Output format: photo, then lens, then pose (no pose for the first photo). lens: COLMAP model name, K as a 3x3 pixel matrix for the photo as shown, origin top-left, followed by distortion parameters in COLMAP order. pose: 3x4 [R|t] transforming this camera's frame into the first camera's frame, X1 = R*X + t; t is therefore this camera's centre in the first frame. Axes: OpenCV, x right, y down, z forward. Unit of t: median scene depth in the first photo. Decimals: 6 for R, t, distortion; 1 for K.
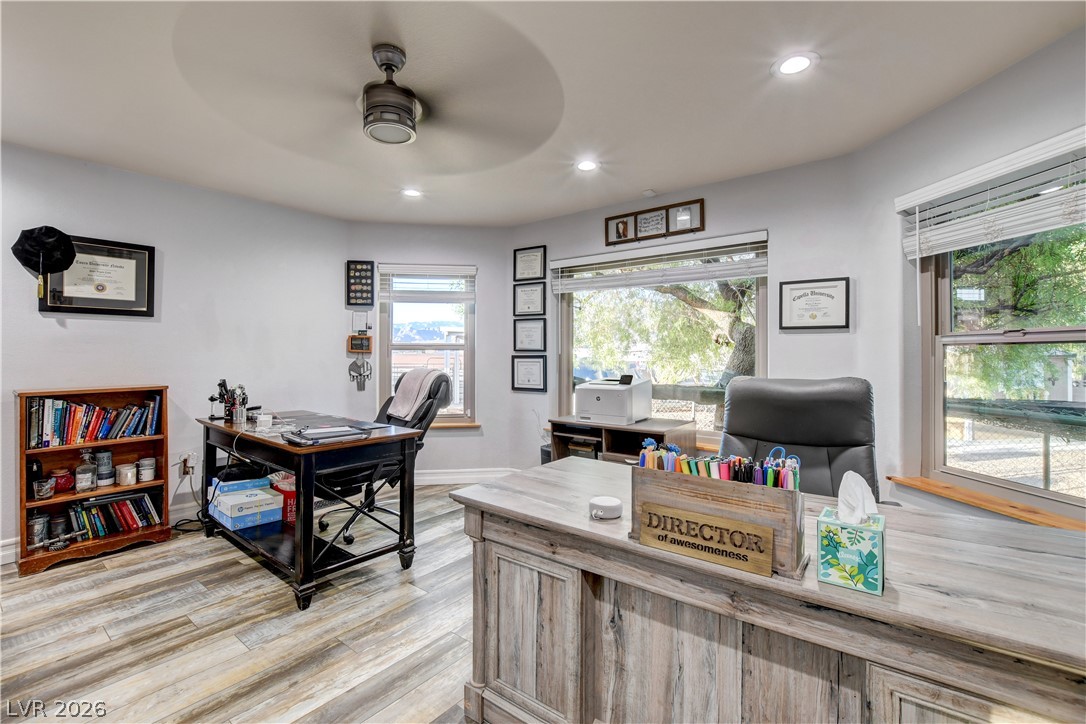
lens RADIAL K [[483.6, 0, 548.5], [0, 483.6, 356.2], [0, 0, 1]] dist [-0.011036, 0.002432]
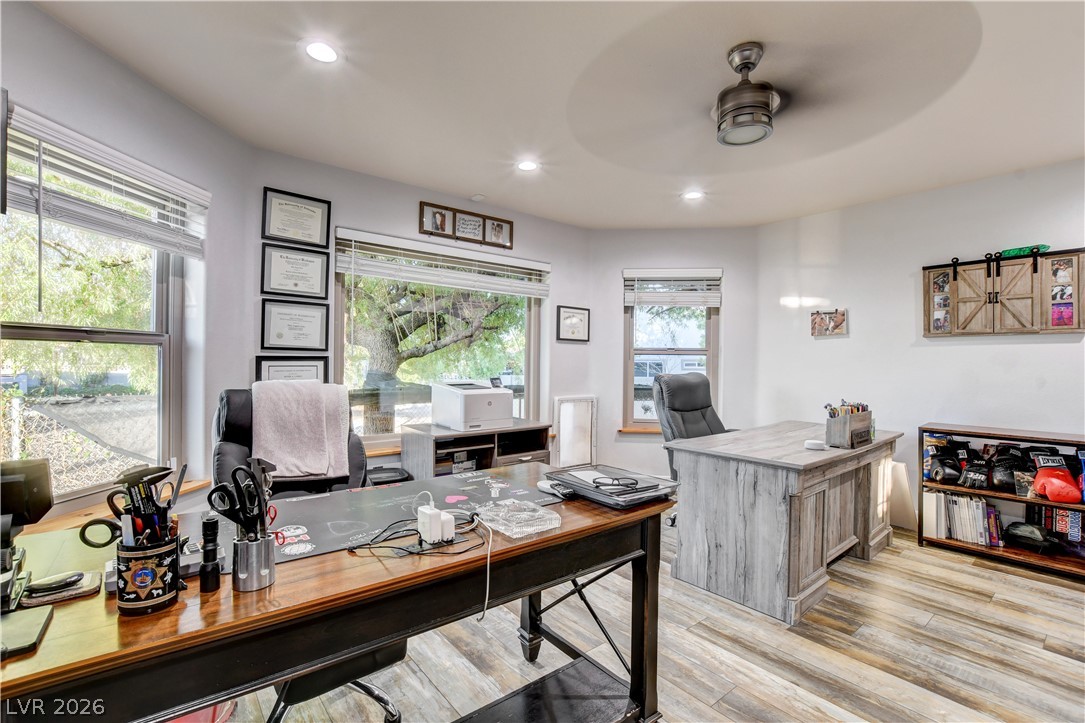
lens RADIAL K [[483.2, 0, 547.6], [0, 483.2, 360.8], [0, 0, 1]] dist [-0.011036, 0.002432]
pose [[0.214404, -0.006921, 0.976721, -0.703182], [-0.012606, 0.999872, 0.009852, -0.007721], [-0.976664, -0.014424, 0.214289, 0.596185]]
